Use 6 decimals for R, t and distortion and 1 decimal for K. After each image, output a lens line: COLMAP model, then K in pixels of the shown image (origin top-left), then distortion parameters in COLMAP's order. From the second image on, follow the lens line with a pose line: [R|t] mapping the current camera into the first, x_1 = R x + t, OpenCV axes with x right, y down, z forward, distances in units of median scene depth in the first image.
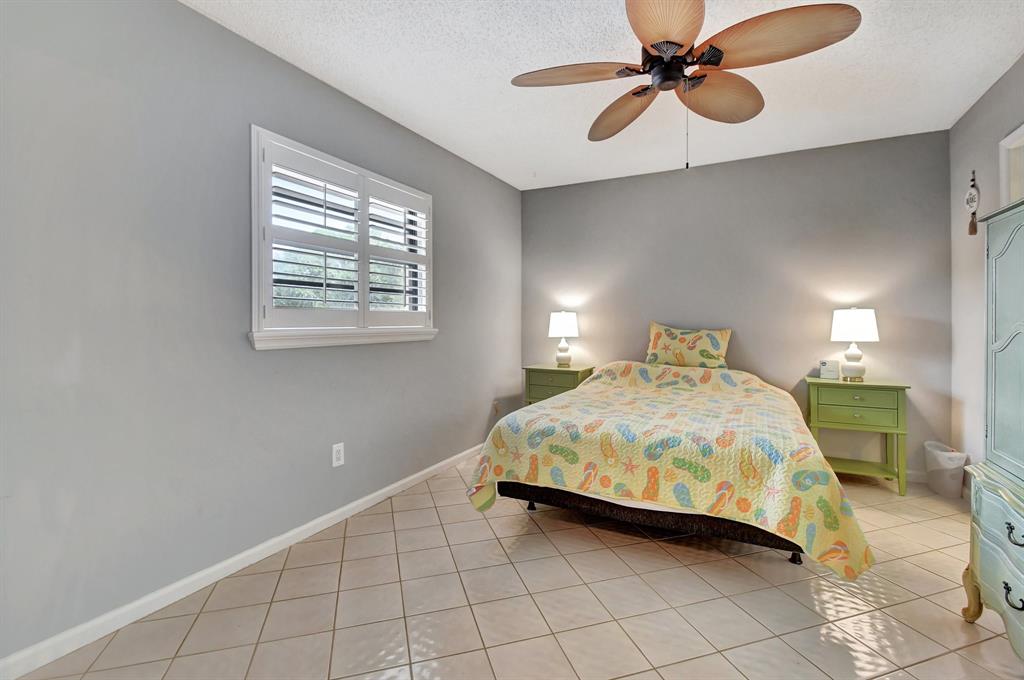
lens RADIAL K [[467.6, 0, 511.9], [0, 467.6, 324.8], [0, 0, 1]] dist [0.000106, -0.008564]
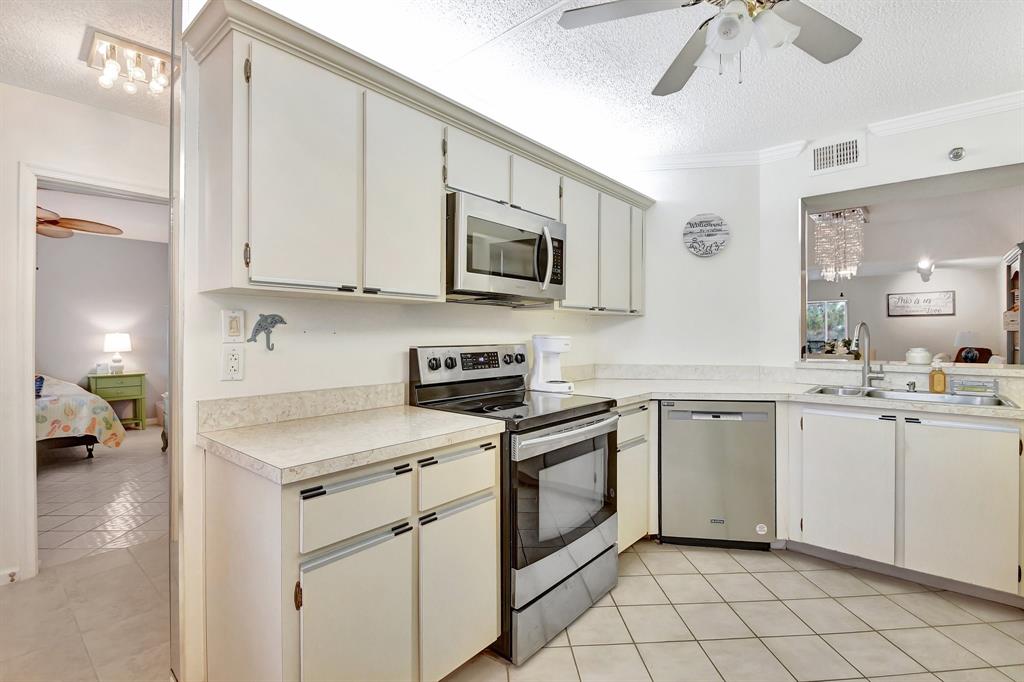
lens RADIAL K [[467.6, 0, 511.9], [0, 467.6, 325.8], [0, 0, 1]] dist [0.000106, -0.008564]
pose [[0.228858, 0.011336, 0.973394, -0.999726], [0.004889, 0.999906, -0.012794, -0.049755], [-0.973447, 0.007687, 0.228781, -1.335423]]
